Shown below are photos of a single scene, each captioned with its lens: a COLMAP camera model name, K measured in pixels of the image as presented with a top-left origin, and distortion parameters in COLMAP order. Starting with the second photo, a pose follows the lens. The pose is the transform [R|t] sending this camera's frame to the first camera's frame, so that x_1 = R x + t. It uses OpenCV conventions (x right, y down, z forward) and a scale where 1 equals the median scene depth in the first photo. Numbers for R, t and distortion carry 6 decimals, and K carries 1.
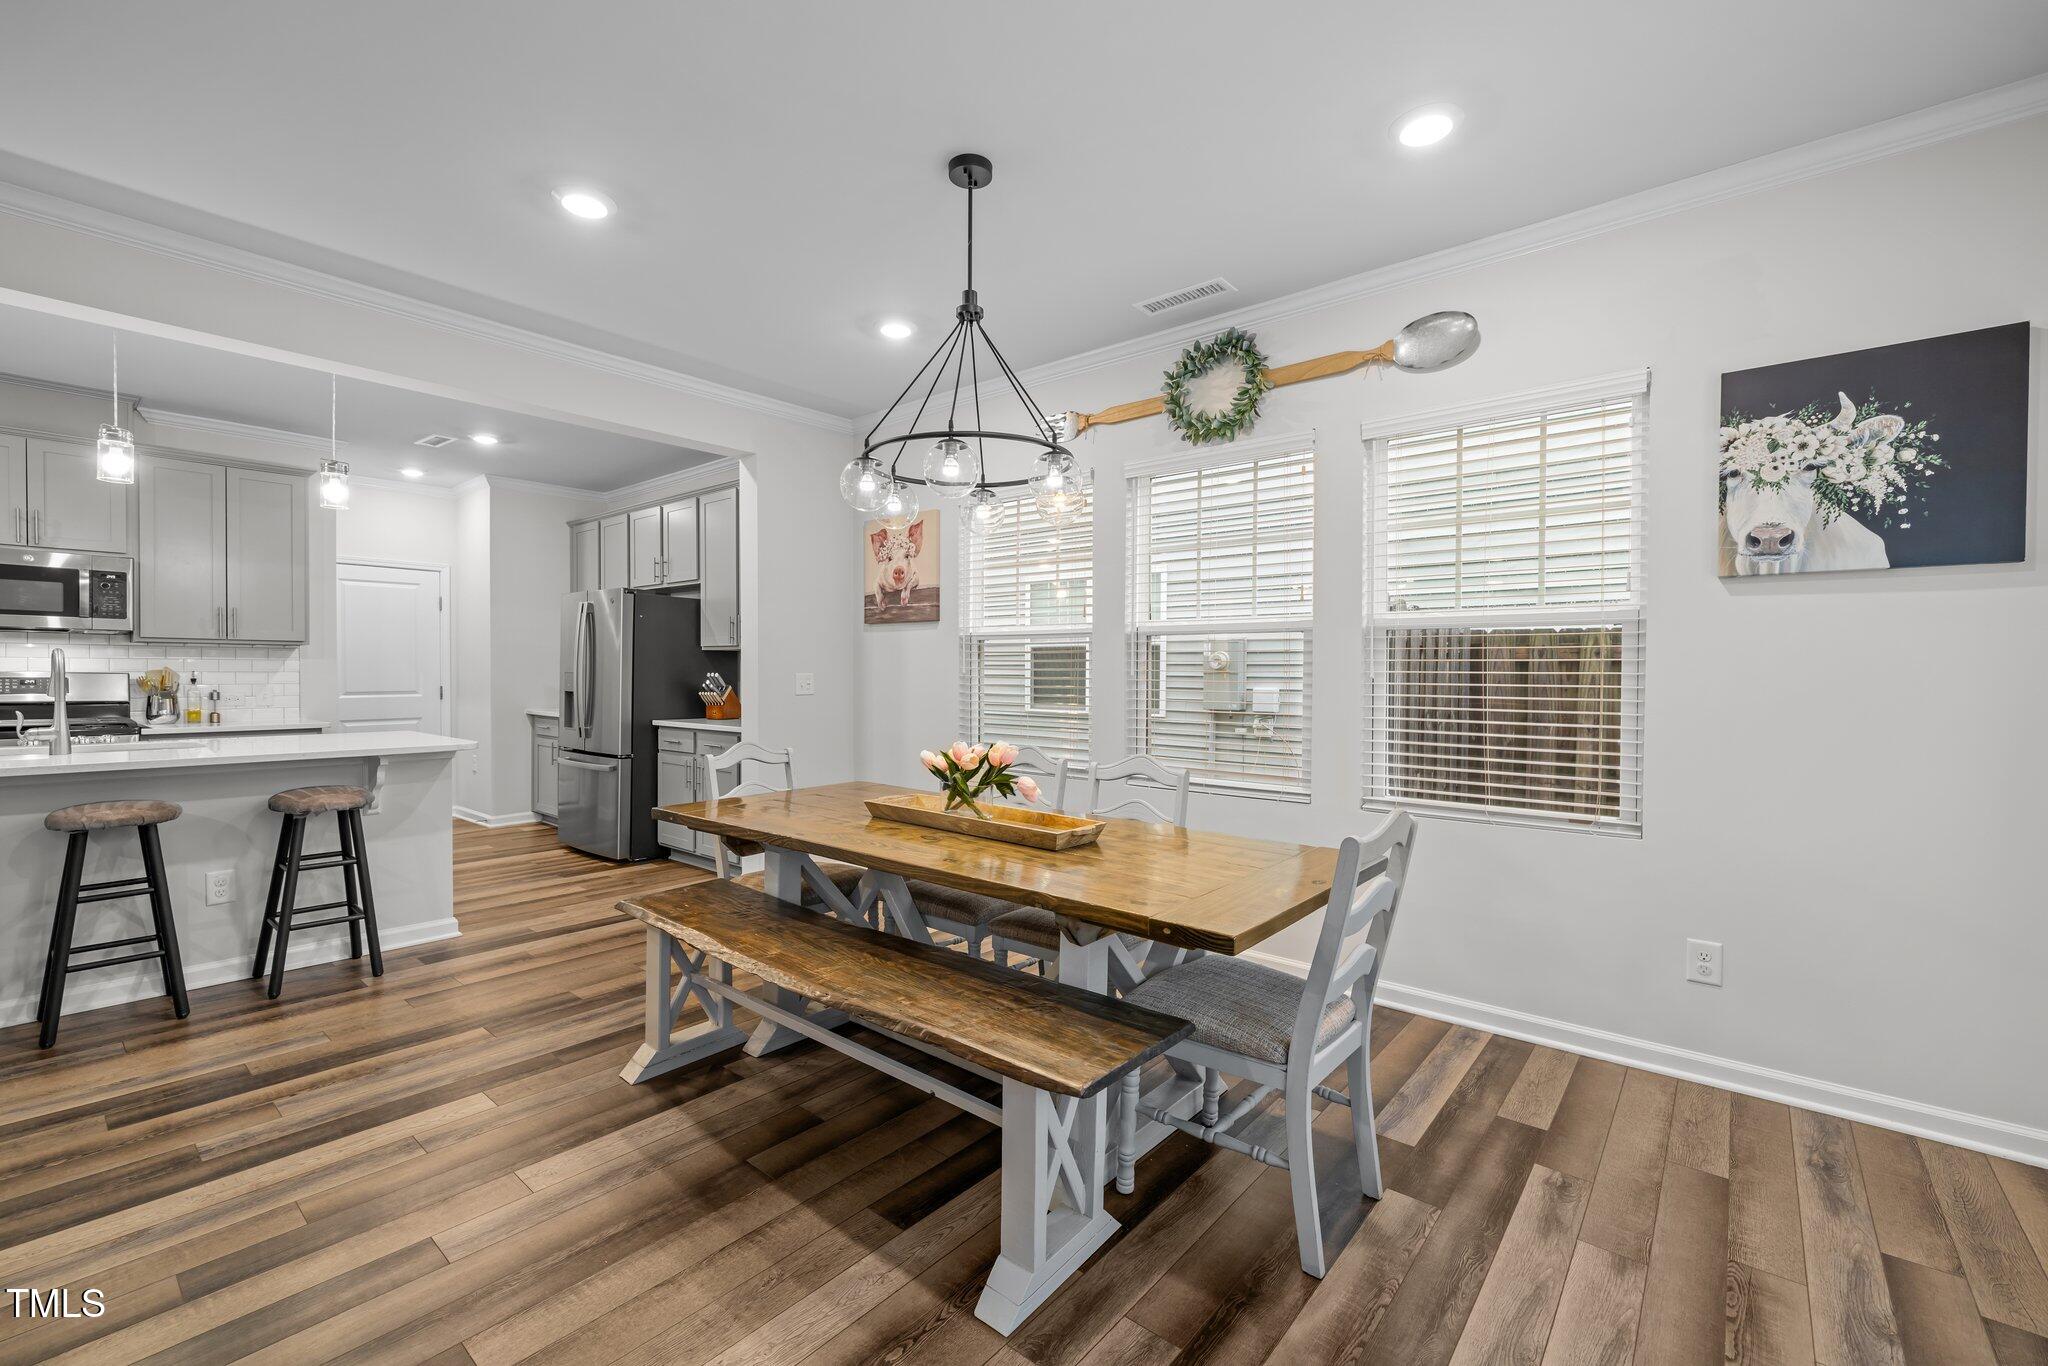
lens RADIAL K [[851.0, 0, 1022.9], [0, 851.0, 684.3], [0, 0, 1]] dist [0.001658, -0.001571]
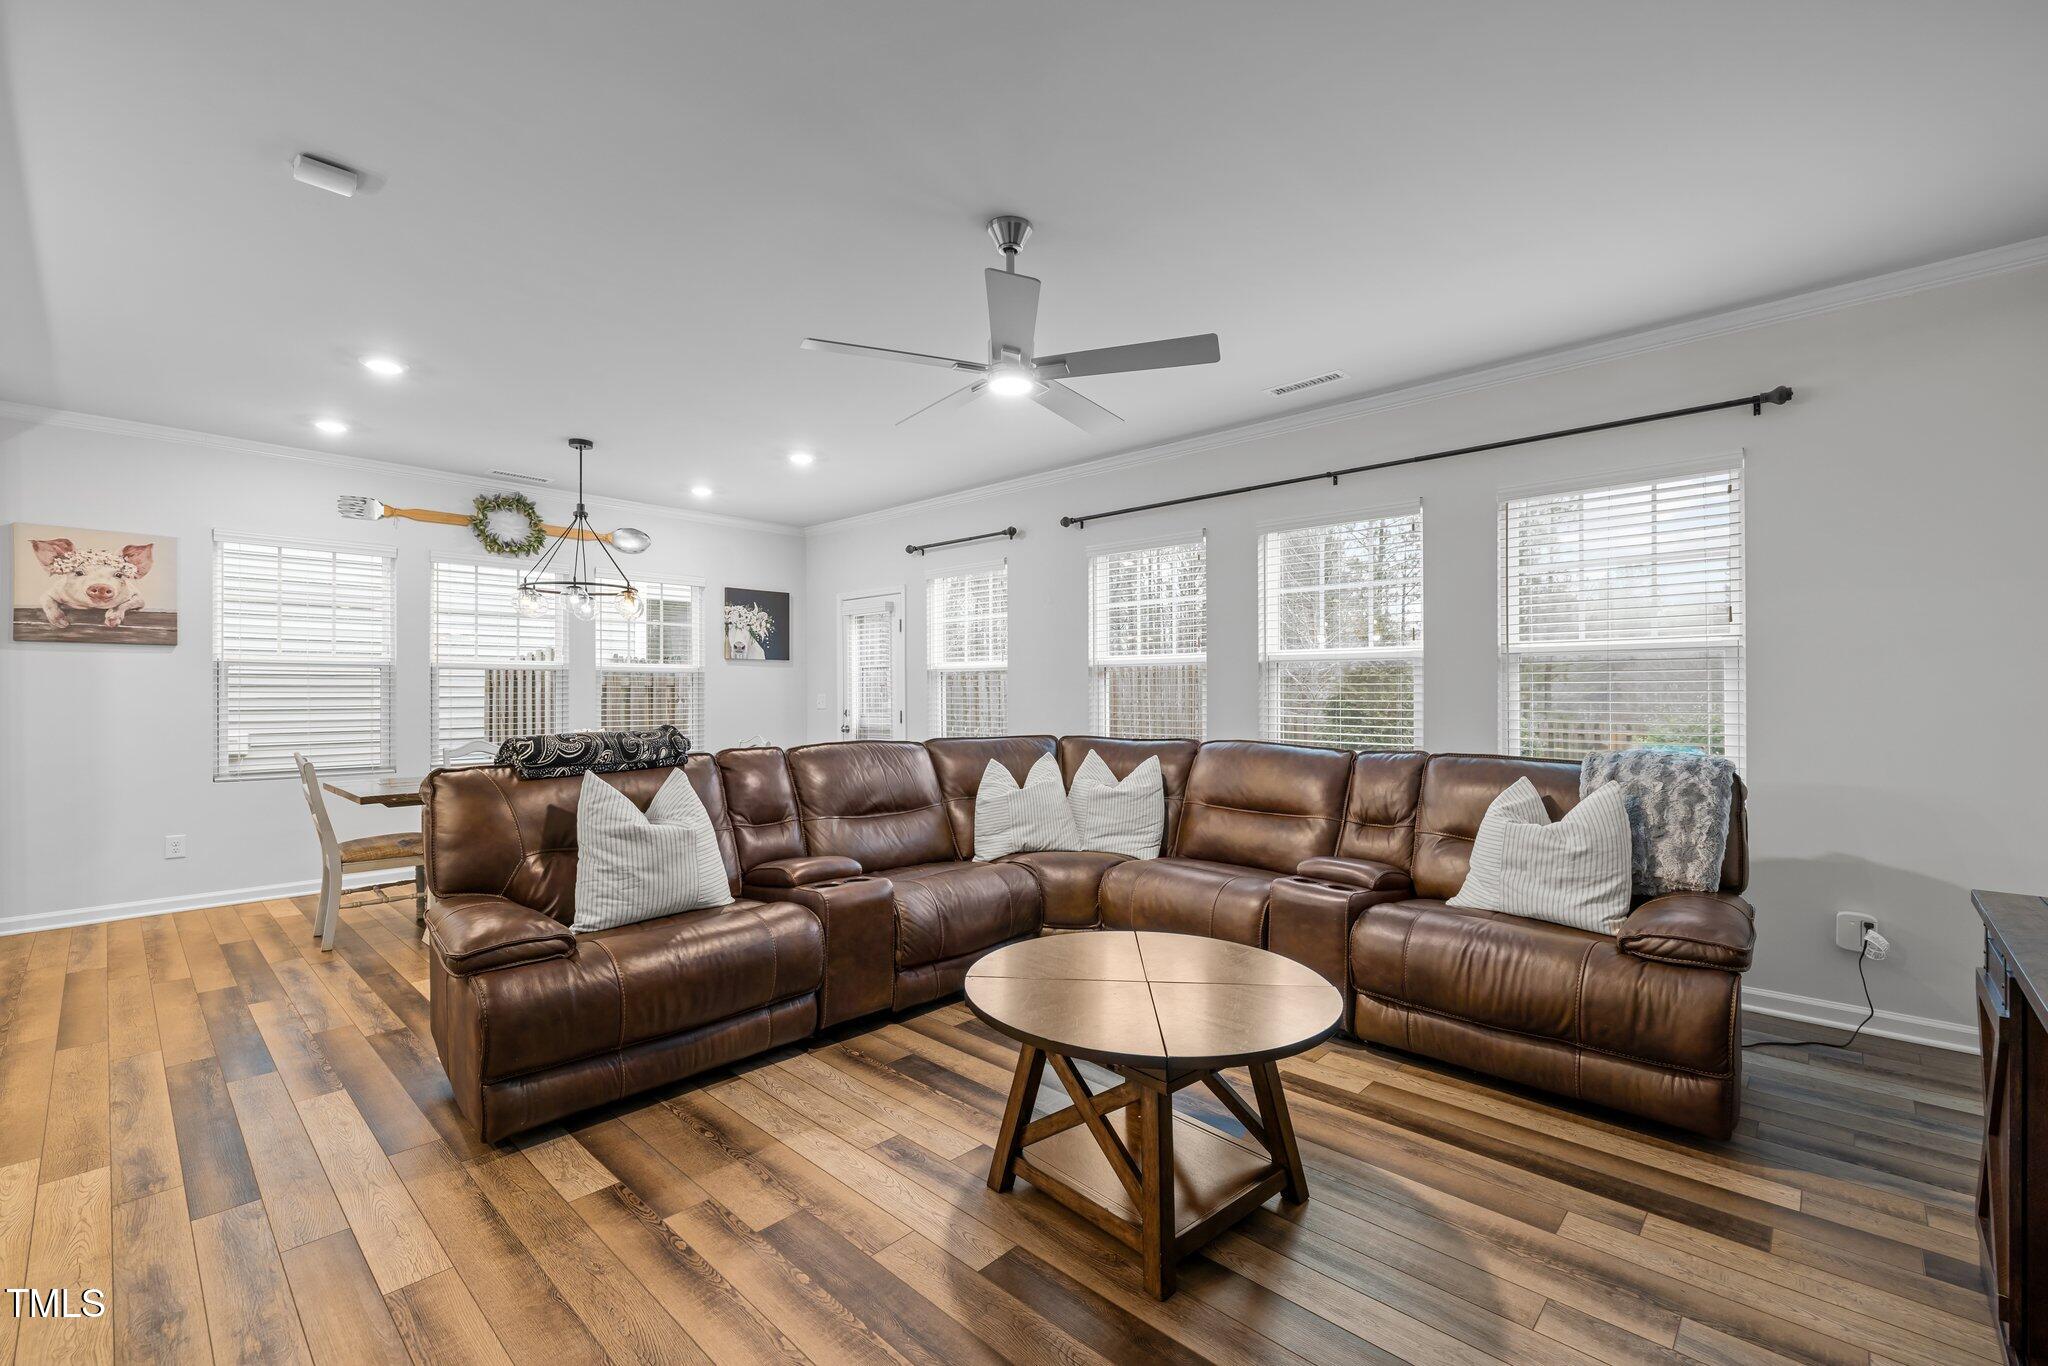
lens RADIAL K [[864.5, 0, 1017.6], [0, 864.5, 688.3], [0, 0, 1]] dist [0.004070, -0.001689]
pose [[0.059808, -0.000279, 0.998210, -1.299153], [0.017711, 0.999843, -0.000782, -0.004546], [-0.998053, 0.017726, 0.059803, -0.090668]]
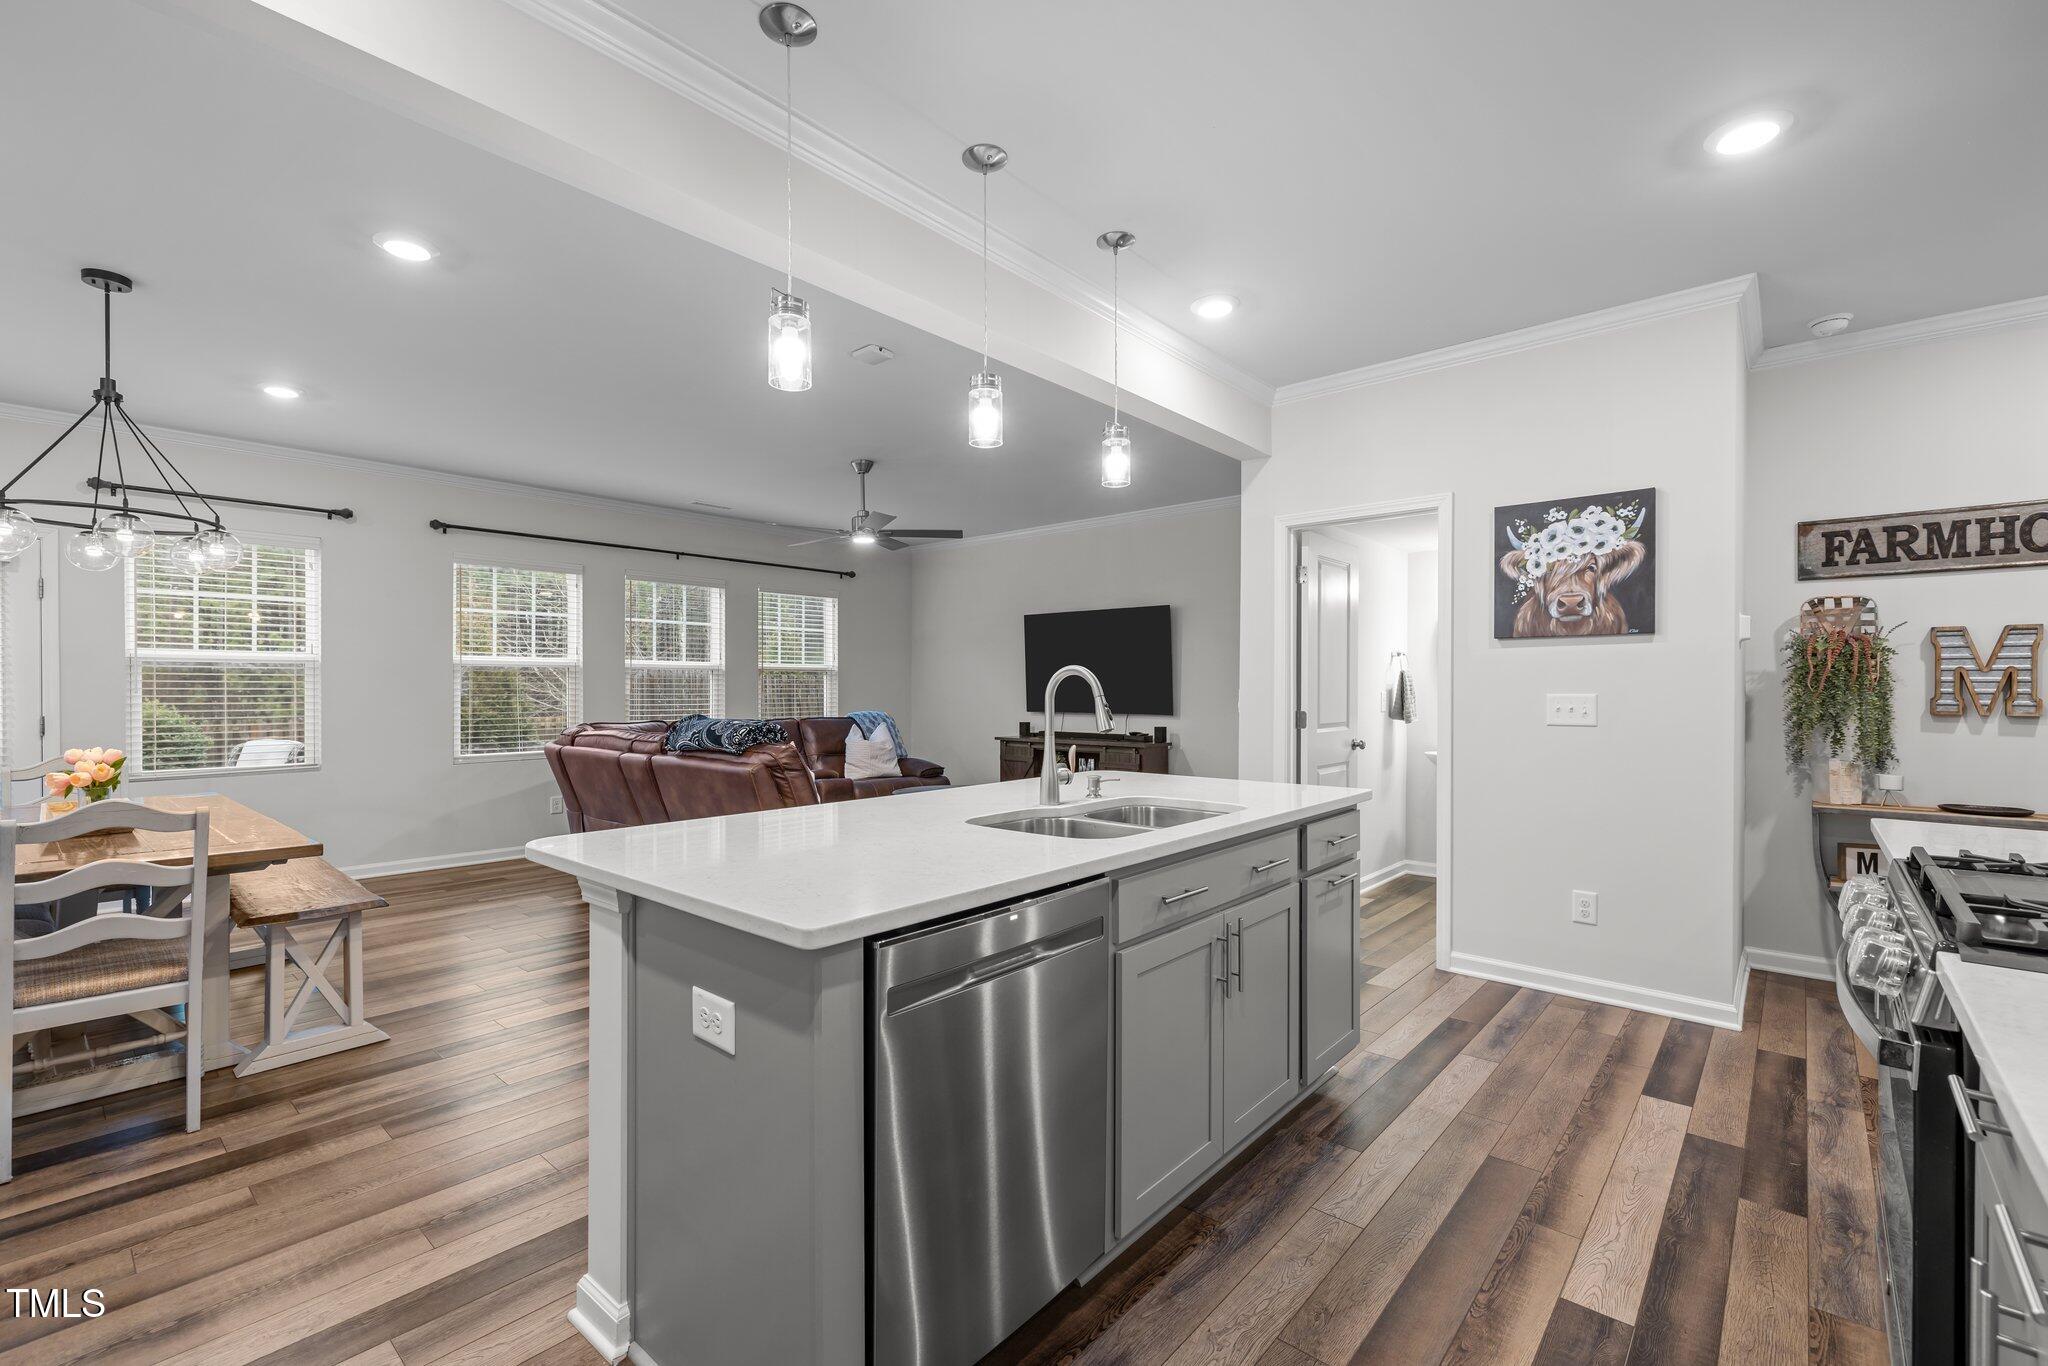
lens RADIAL K [[886.6, 0, 1017.1], [0, 886.6, 690.1], [0, 0, 1]] dist [0.002122, -0.000014]
pose [[-0.999636, -0.004393, 0.026624, -0.894155], [-0.003903, 0.999822, 0.018439, -0.028145], [-0.026700, 0.018329, -0.999475, 1.433290]]
